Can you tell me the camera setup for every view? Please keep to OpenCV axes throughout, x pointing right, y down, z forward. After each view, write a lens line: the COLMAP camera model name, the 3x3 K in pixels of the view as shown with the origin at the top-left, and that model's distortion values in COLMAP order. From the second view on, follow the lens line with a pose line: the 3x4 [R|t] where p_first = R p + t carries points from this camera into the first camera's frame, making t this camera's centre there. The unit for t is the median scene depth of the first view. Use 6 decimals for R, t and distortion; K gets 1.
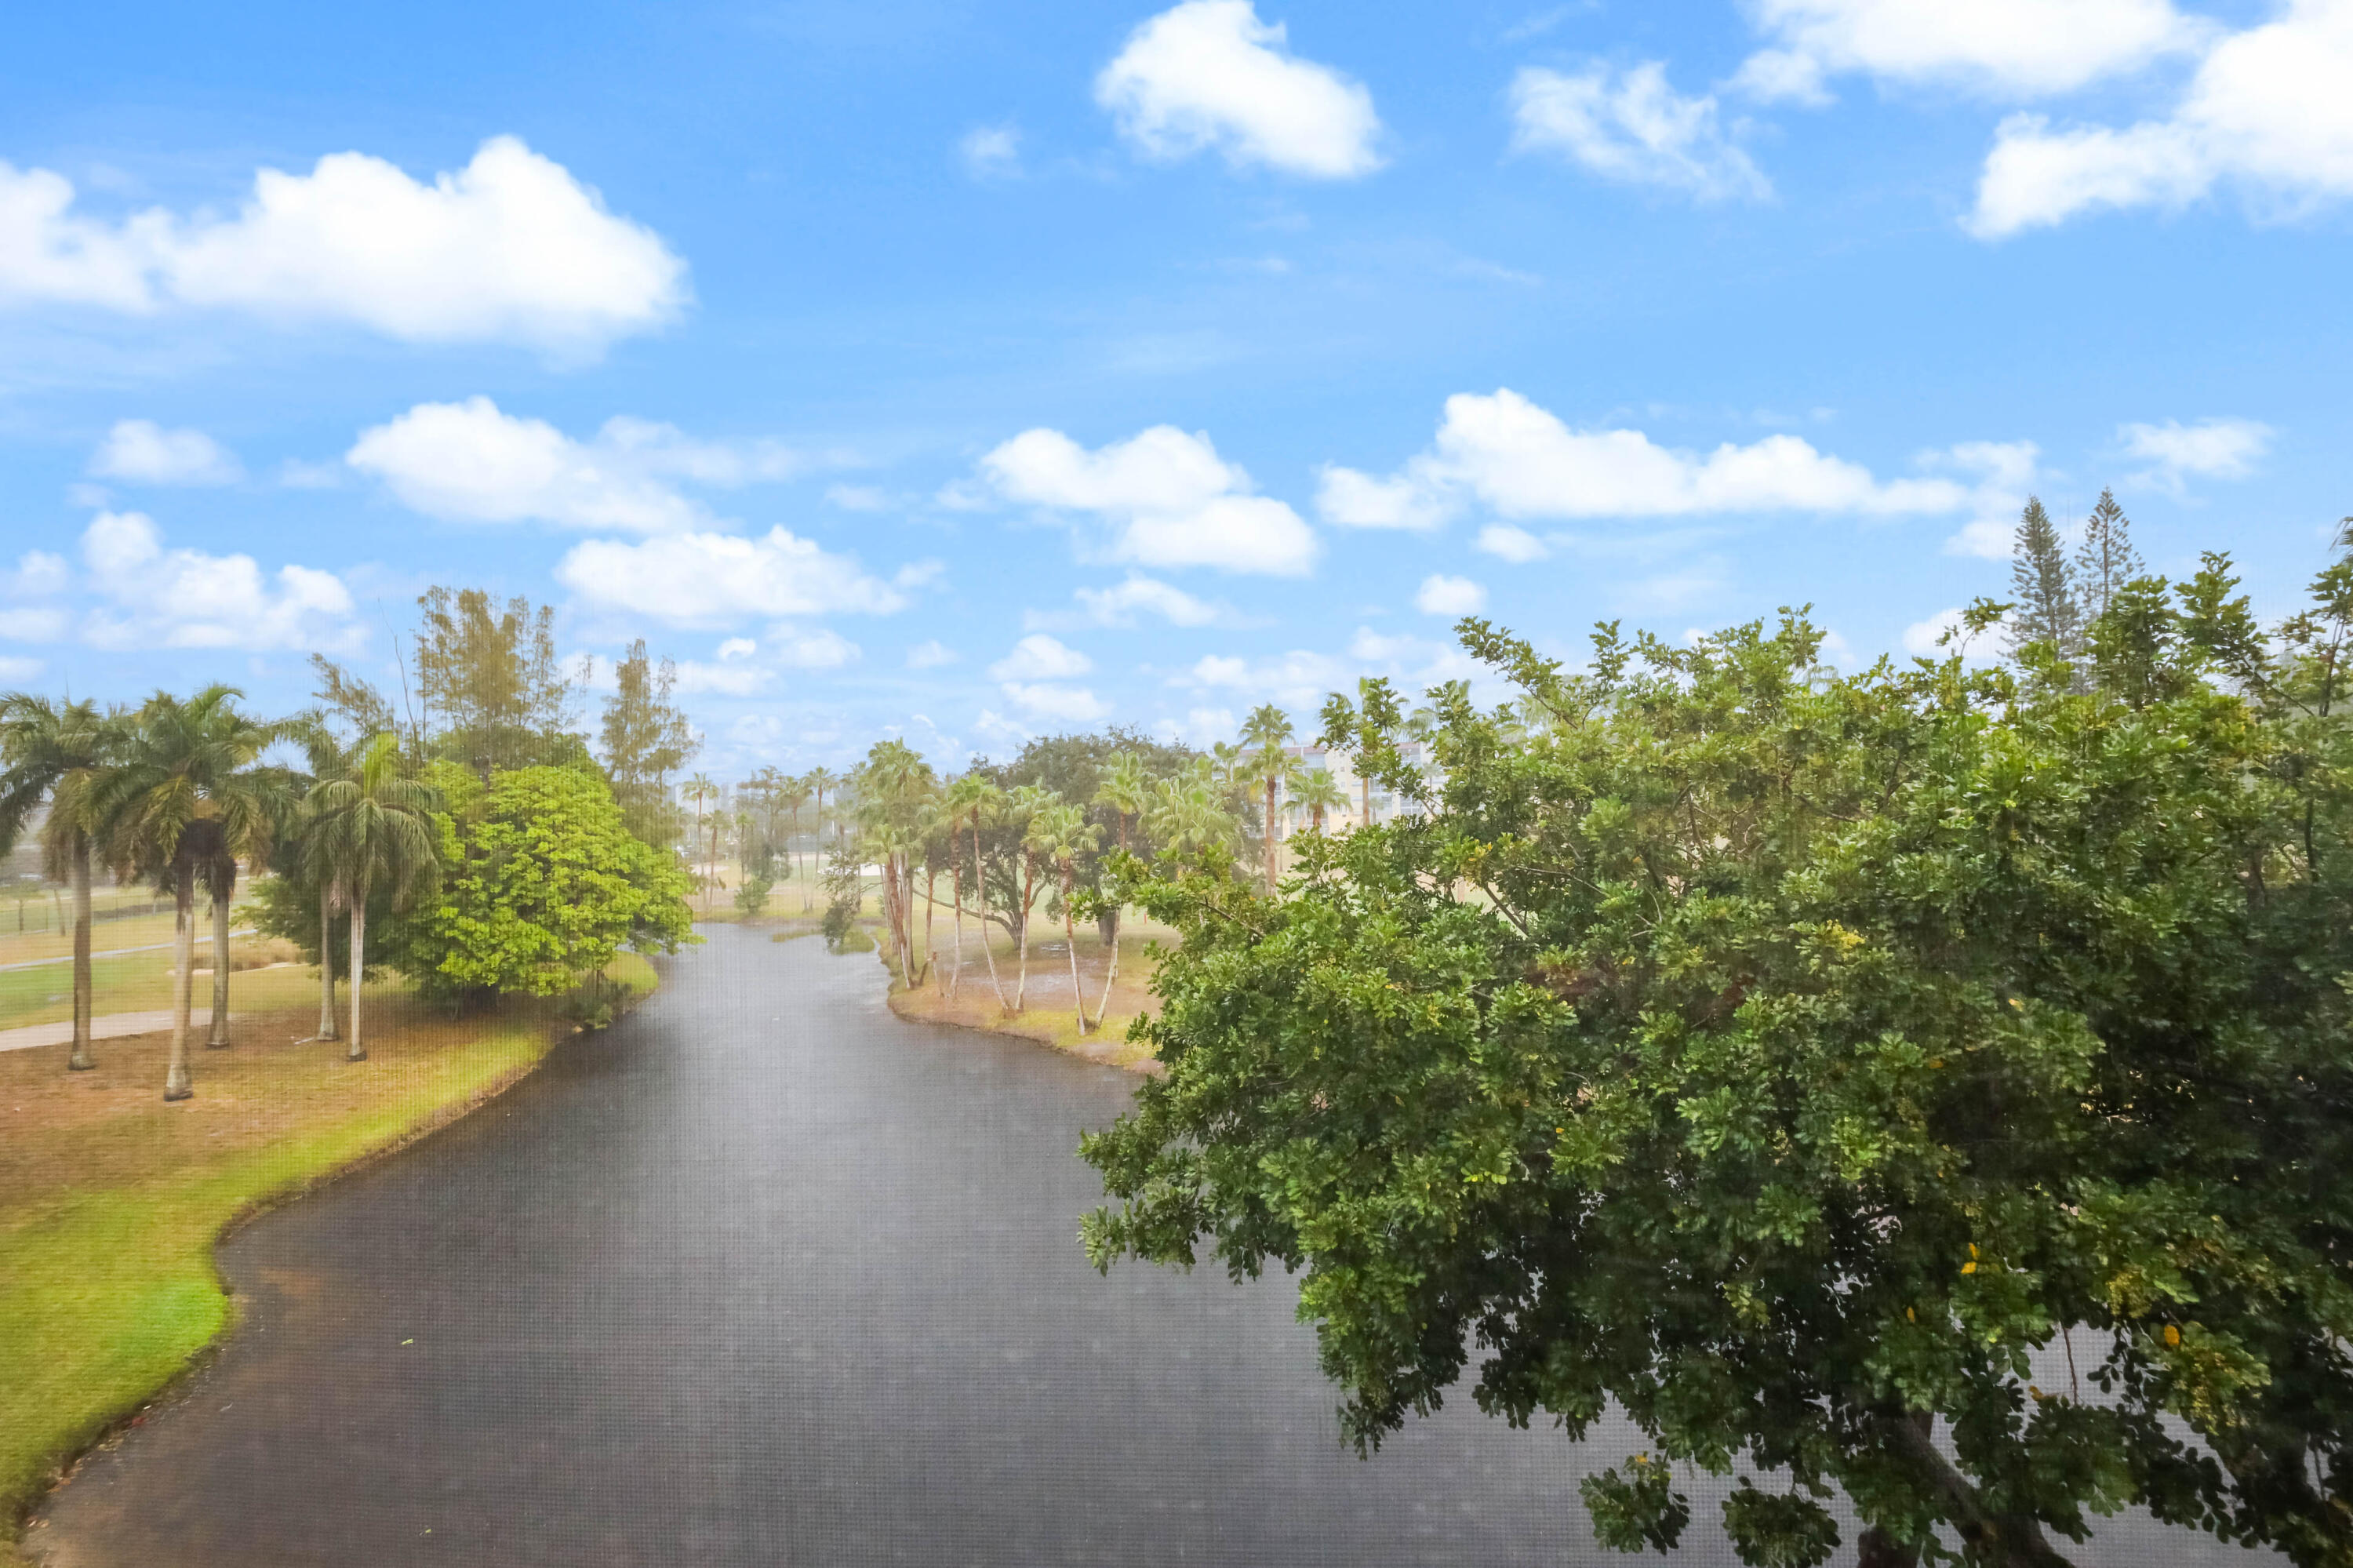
lens RADIAL K [[1147.7, 0, 1147.8], [0, 1147.7, 749.1], [0, 0, 1]] dist [0.000994, -0.001124]
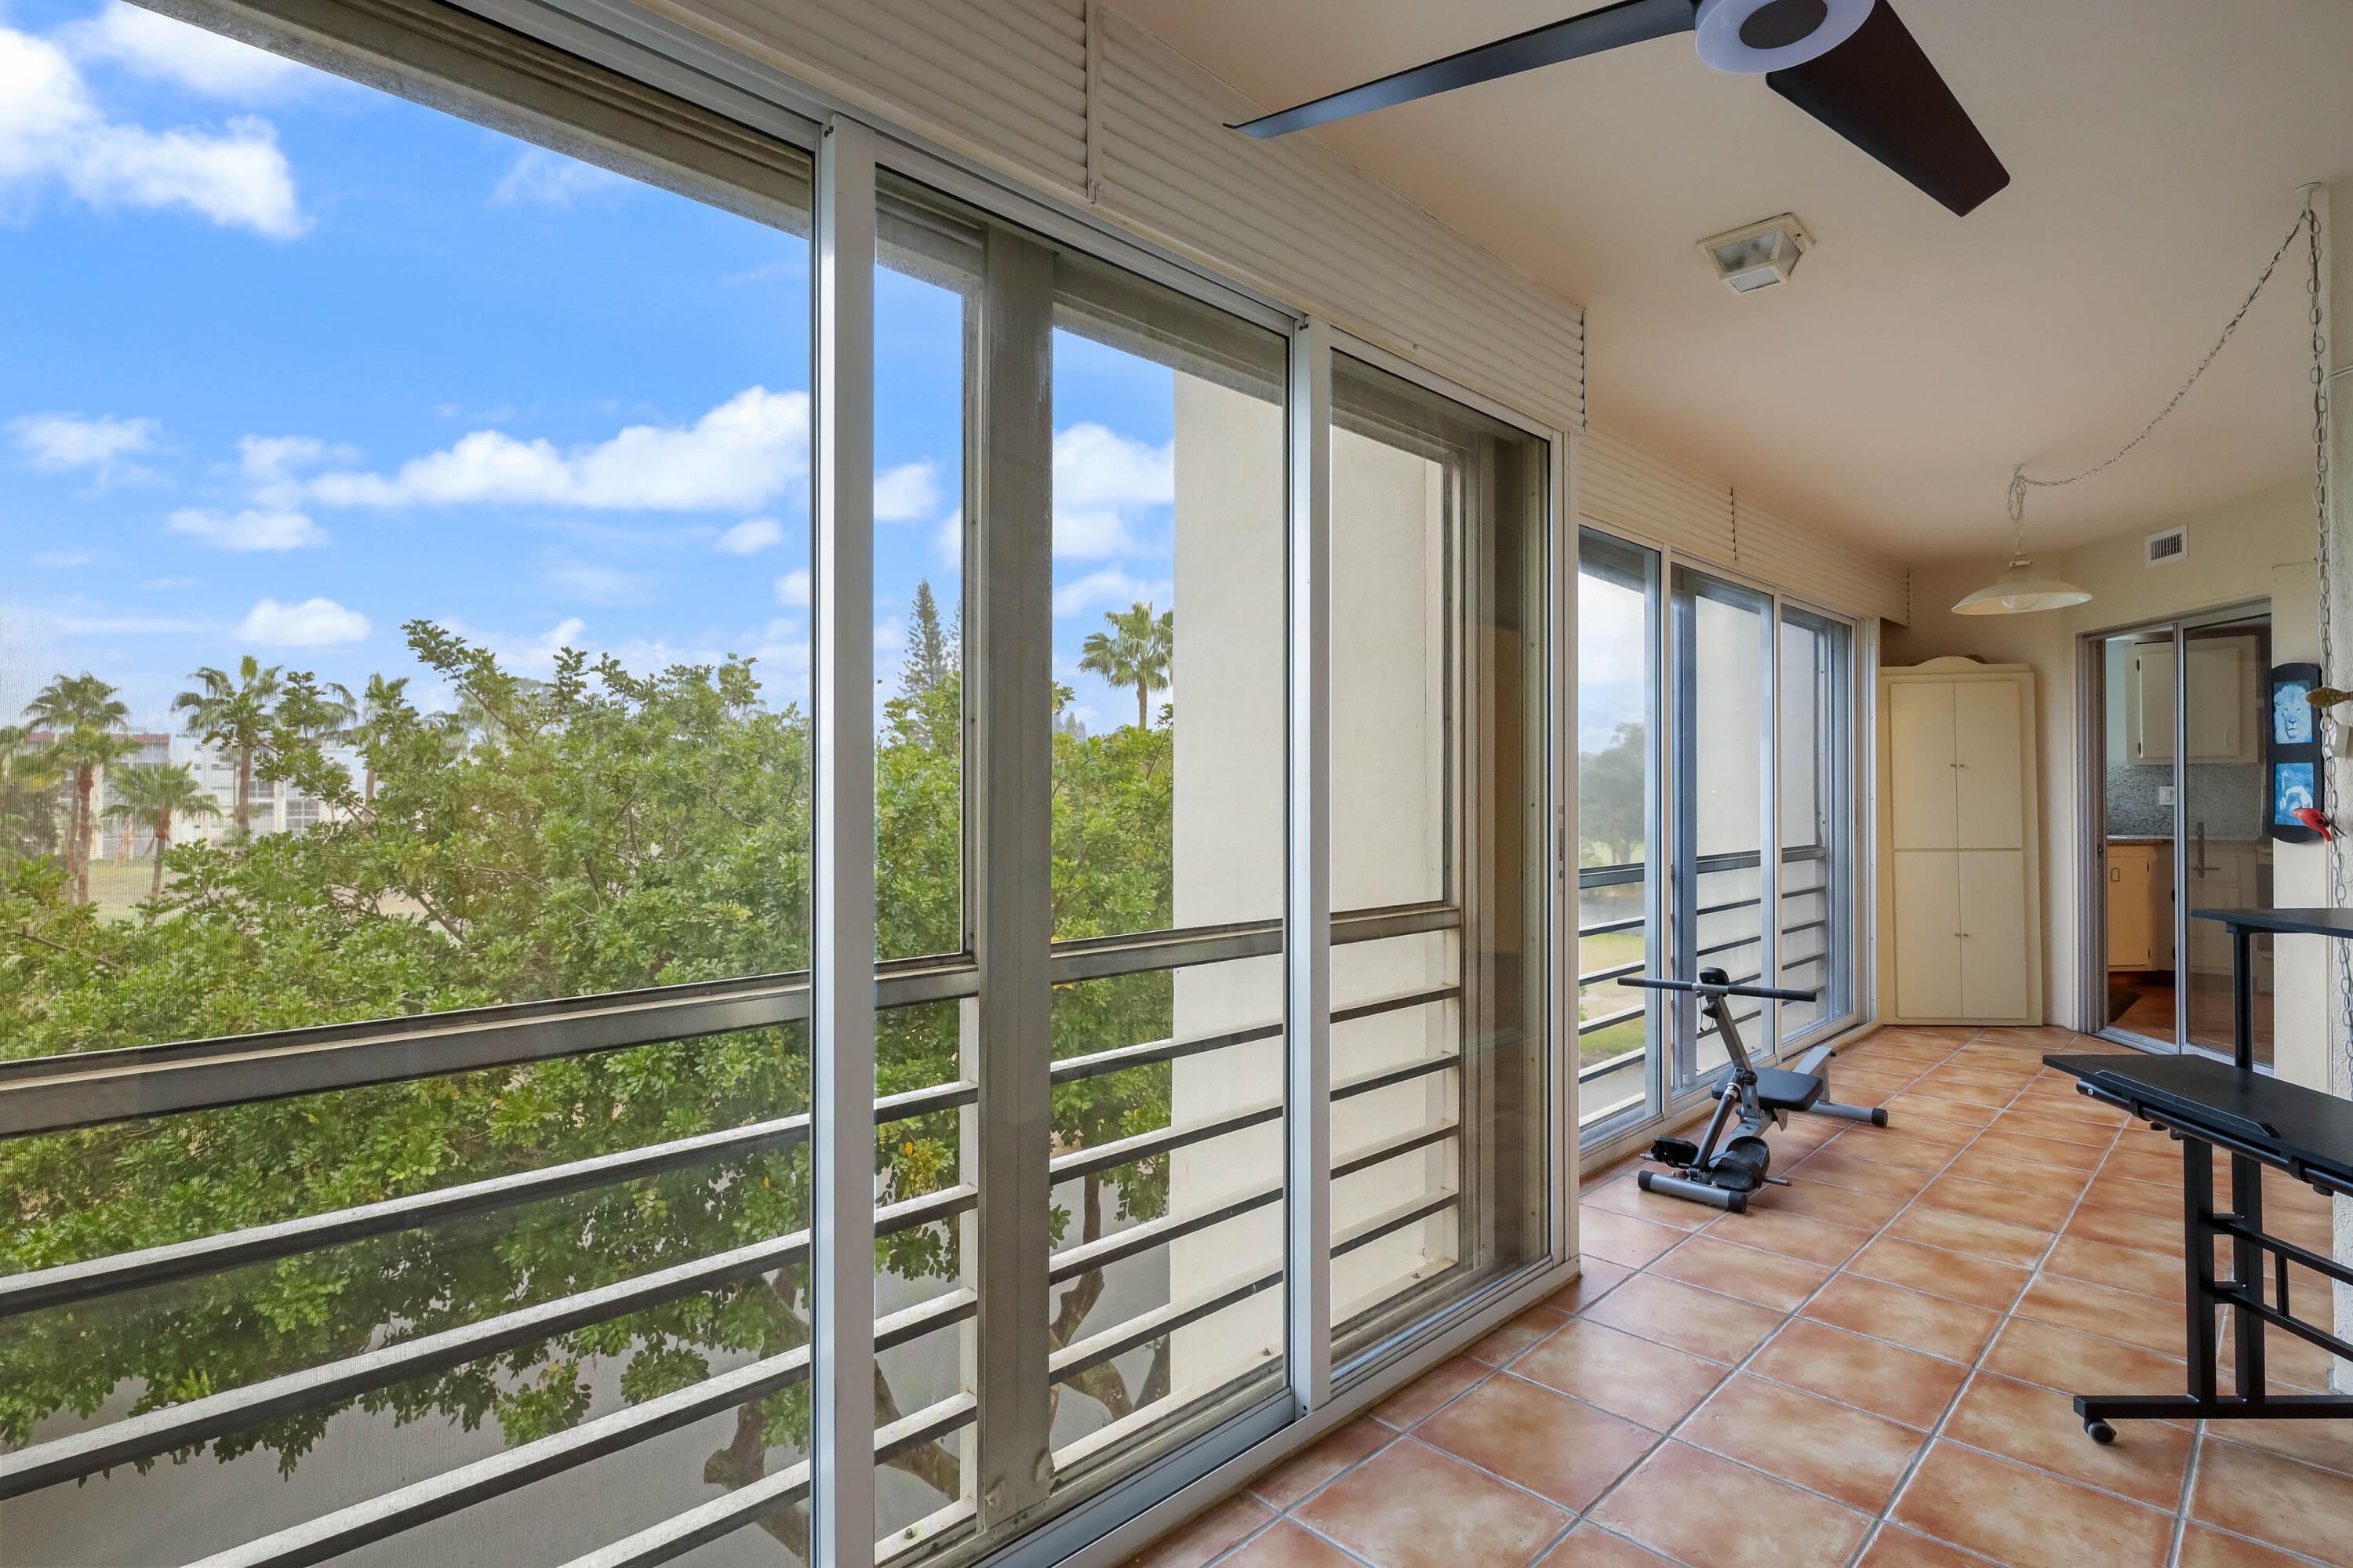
lens RADIAL K [[1162.2, 0, 1220.5], [0, 1162.2, 736.3], [0, 0, 1]] dist [0.001498, -0.037077]
pose [[0.612823, 0.069720, 0.787138, -0.054394], [-0.050225, 0.997523, -0.049252, -0.002430], [-0.788622, -0.009351, 0.614807, -0.111654]]
